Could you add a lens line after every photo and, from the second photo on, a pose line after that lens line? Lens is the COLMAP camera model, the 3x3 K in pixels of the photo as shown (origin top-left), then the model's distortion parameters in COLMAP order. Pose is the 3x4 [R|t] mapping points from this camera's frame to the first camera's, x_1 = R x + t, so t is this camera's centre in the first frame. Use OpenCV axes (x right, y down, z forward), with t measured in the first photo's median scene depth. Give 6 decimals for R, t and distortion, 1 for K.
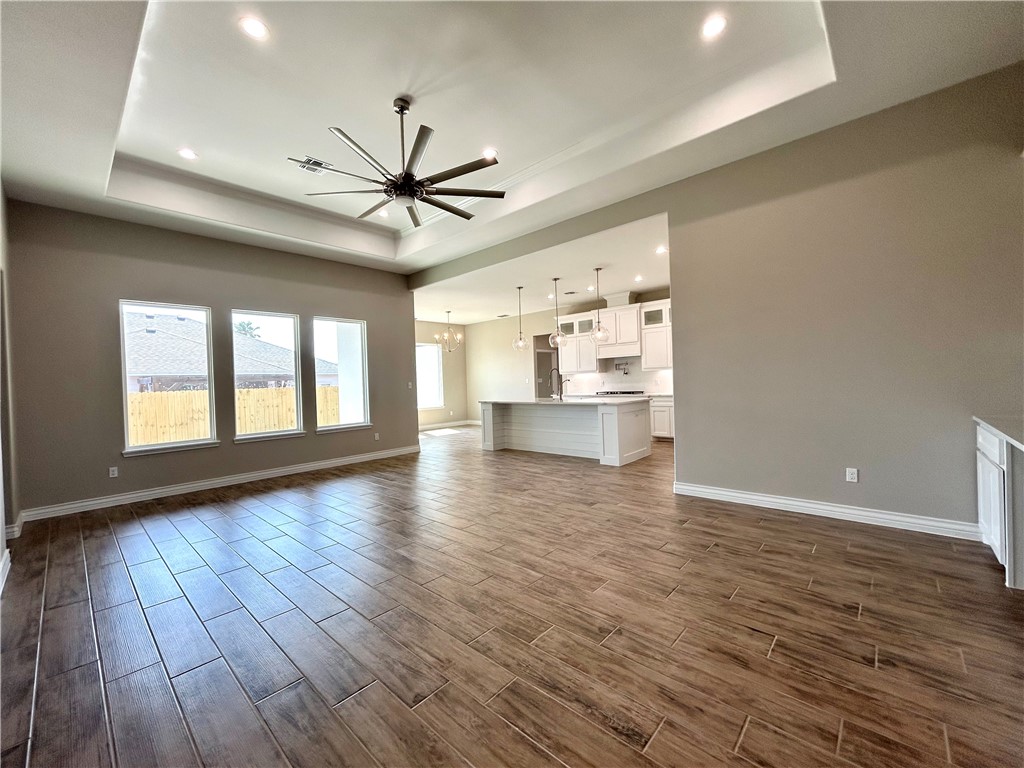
lens RADIAL K [[413.9, 0, 504.9], [0, 413.9, 381.7], [0, 0, 1]] dist [-0.000979, 0.002267]
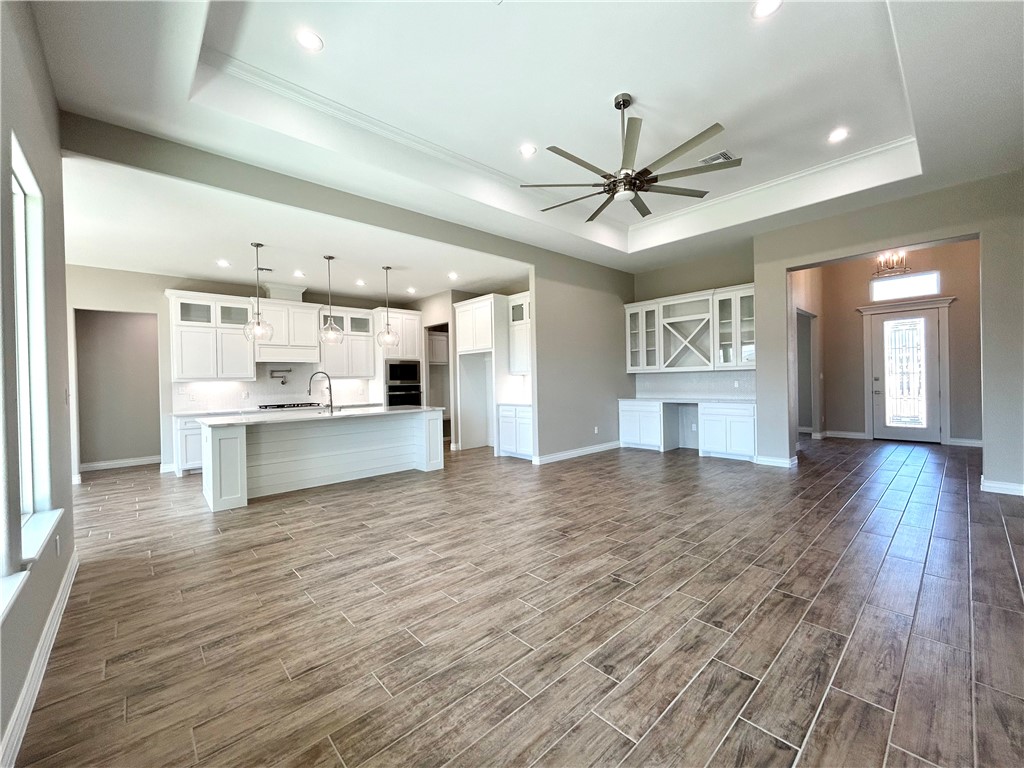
lens RADIAL K [[413.9, 0, 514.8], [0, 413.9, 384.5], [0, 0, 1]] dist [-0.000979, 0.002267]
pose [[0.071441, 0.022355, 0.997194, -0.899947], [0.021768, 0.999476, -0.023966, 0.024776], [-0.997207, 0.023419, 0.070917, 0.873113]]
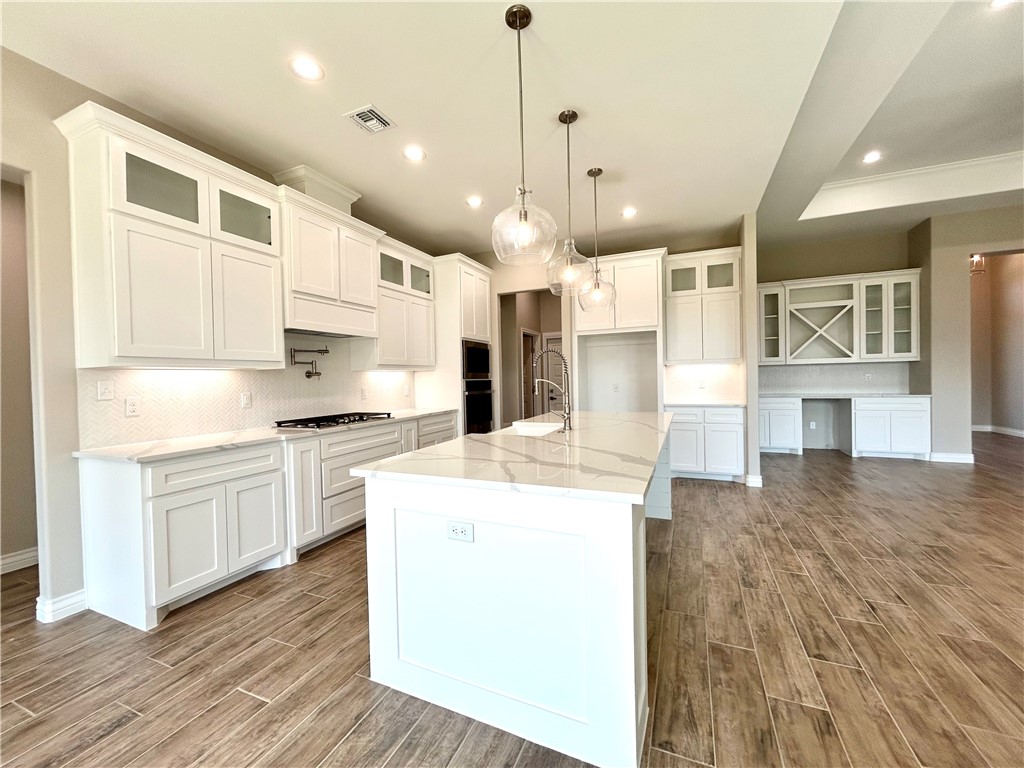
lens RADIAL K [[413.9, 0, 518.4], [0, 413.9, 383.2], [0, 0, 1]] dist [-0.000979, 0.002267]
pose [[-0.345498, 0.027263, 0.938023, -0.312778], [0.035721, 0.999236, -0.015885, 0.006328], [-0.937739, 0.028019, -0.346207, 1.714844]]
